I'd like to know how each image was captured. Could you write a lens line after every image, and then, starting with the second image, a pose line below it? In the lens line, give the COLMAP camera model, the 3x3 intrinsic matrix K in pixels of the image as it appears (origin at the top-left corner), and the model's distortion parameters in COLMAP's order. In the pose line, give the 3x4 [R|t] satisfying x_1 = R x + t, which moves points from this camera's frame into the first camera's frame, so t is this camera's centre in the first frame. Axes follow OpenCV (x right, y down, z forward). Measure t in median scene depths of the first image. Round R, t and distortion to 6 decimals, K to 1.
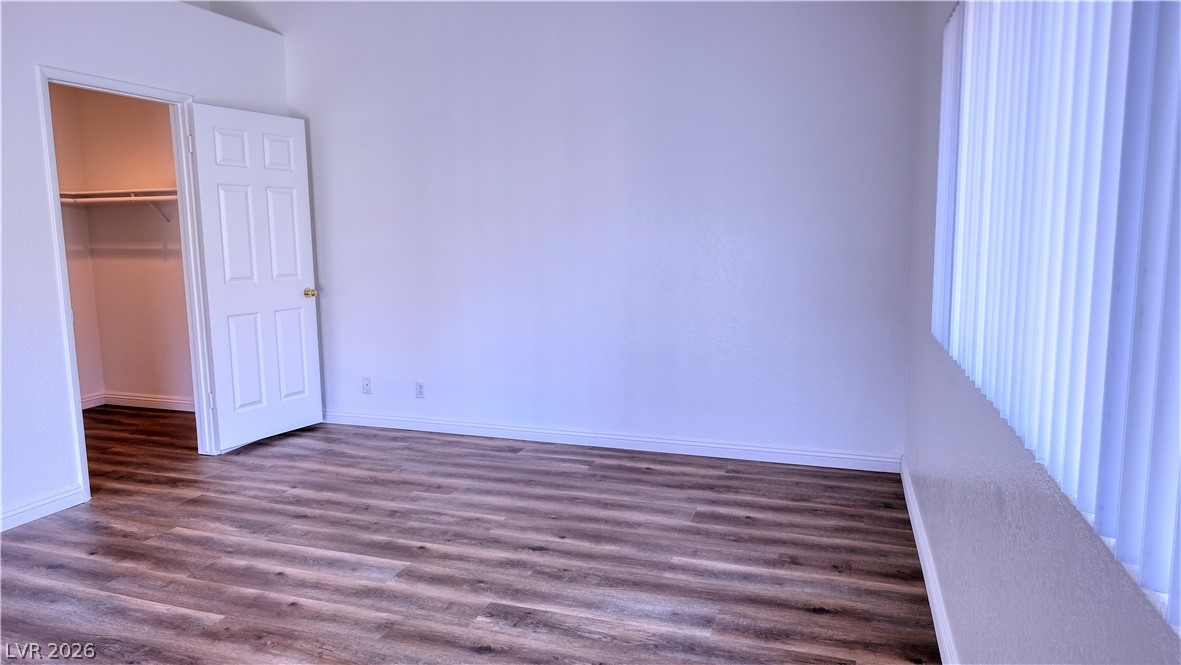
lens RADIAL K [[738.8, 0, 594.0], [0, 738.8, 328.1], [0, 0, 1]] dist [-0.008829, -0.001883]
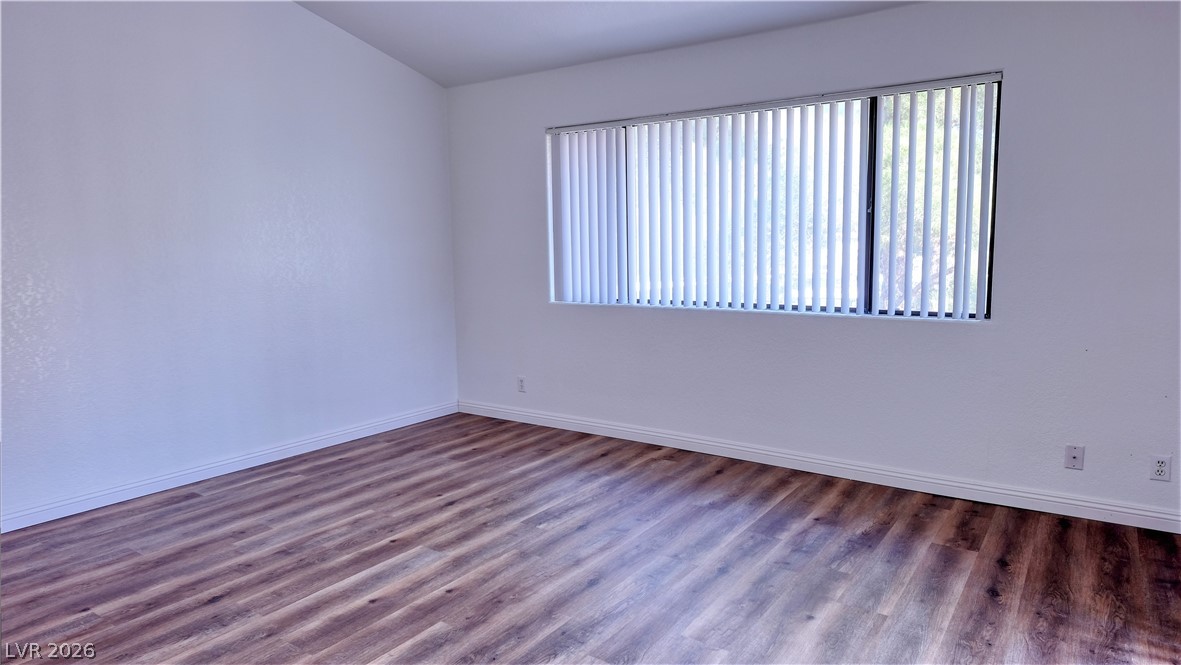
lens RADIAL K [[738.8, 0, 594.0], [0, 738.8, 328.1], [0, 0, 1]] dist [-0.008829, -0.001883]
pose [[0.278988, -0.102525, 0.954806, -1.022047], [0.137792, 0.988269, 0.065856, -0.029814], [-0.950357, 0.113192, 0.289842, 0.351385]]
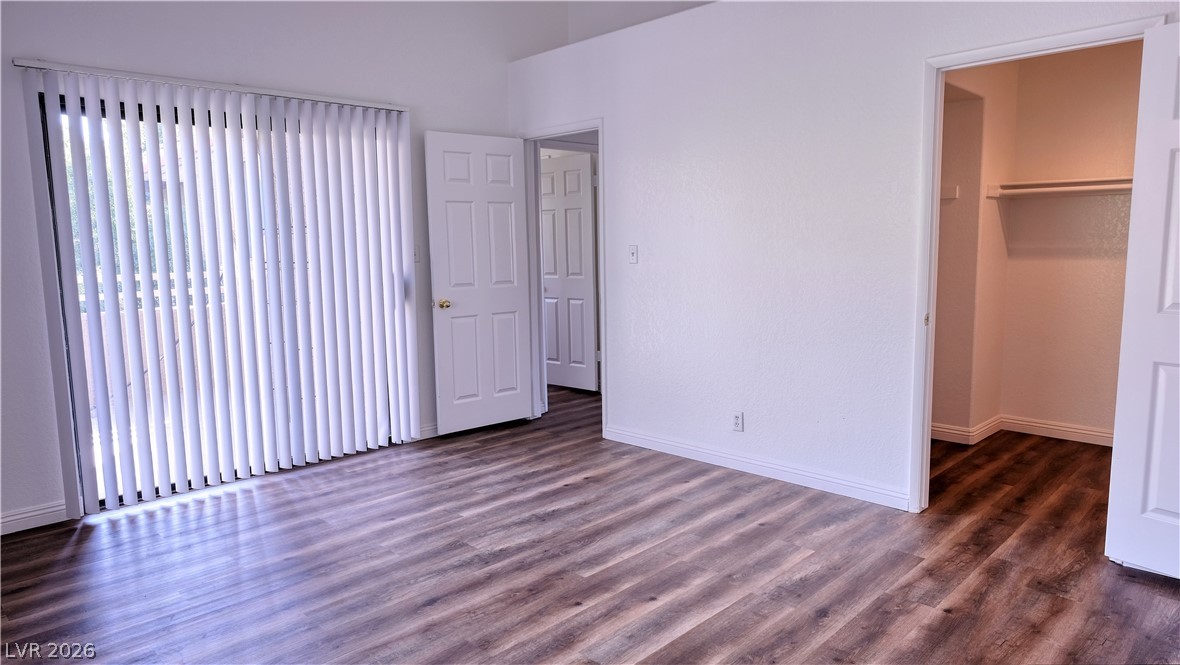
lens RADIAL K [[739.6, 0, 584.9], [0, 739.6, 330.0], [0, 0, 1]] dist [-0.009070, -0.001529]
pose [[-0.446068, 0.128750, -0.885690, 0.344095], [-0.096971, 0.976821, 0.190836, -0.148603], [0.889730, 0.171012, -0.423243, 1.065162]]
